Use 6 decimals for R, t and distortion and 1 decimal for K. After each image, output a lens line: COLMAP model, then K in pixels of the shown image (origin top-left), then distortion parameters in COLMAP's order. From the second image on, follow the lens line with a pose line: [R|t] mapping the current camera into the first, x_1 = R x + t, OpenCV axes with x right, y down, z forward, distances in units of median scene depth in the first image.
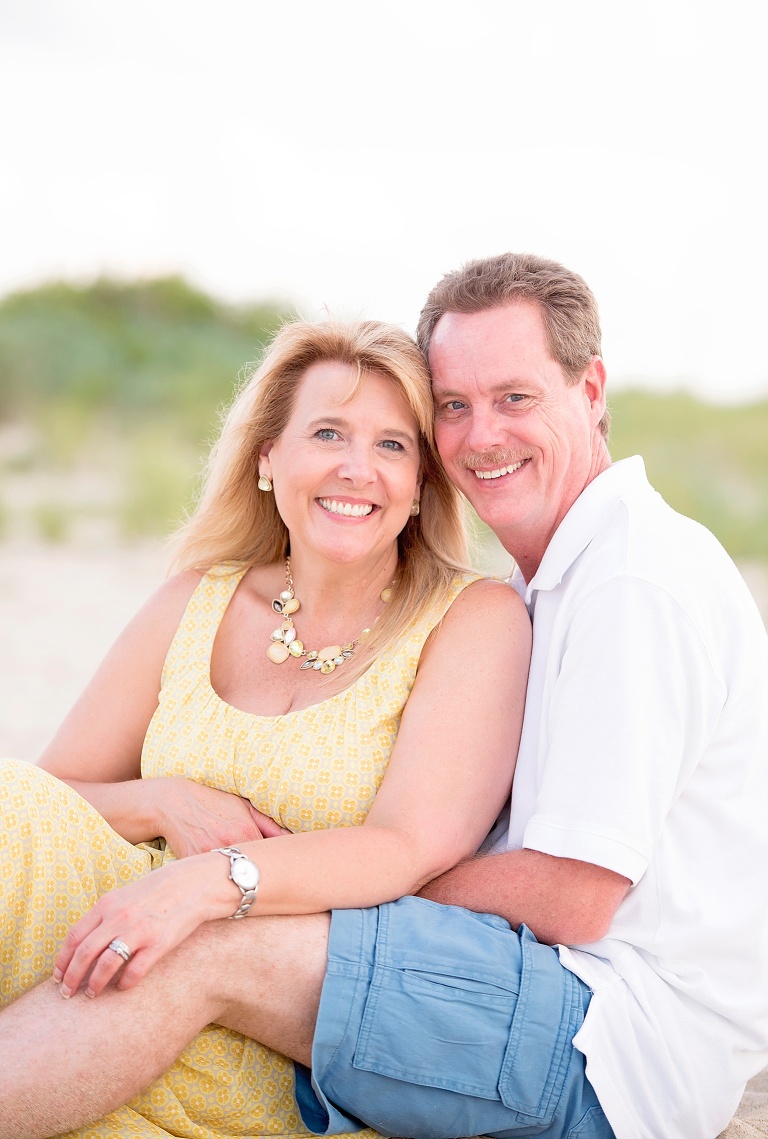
lens RADIAL K [[3890.4, 0, 384.5], [0, 3890.4, 571.7], [0, 0, 1]] dist [1.709122, 0.000000]
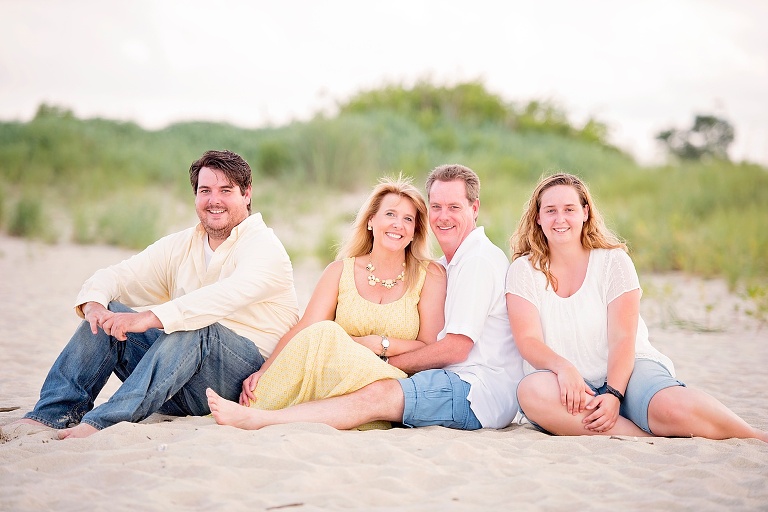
lens RADIAL K [[3350.4, 0, 385.1], [0, 3350.4, 256.2], [0, 0, 1]] dist [0.111284, 0.000000]
pose [[0.994329, 0.064265, -0.084738, 0.224190], [-0.065895, 0.997689, -0.016586, 0.047682], [0.083476, 0.022076, 0.996265, -1.831474]]
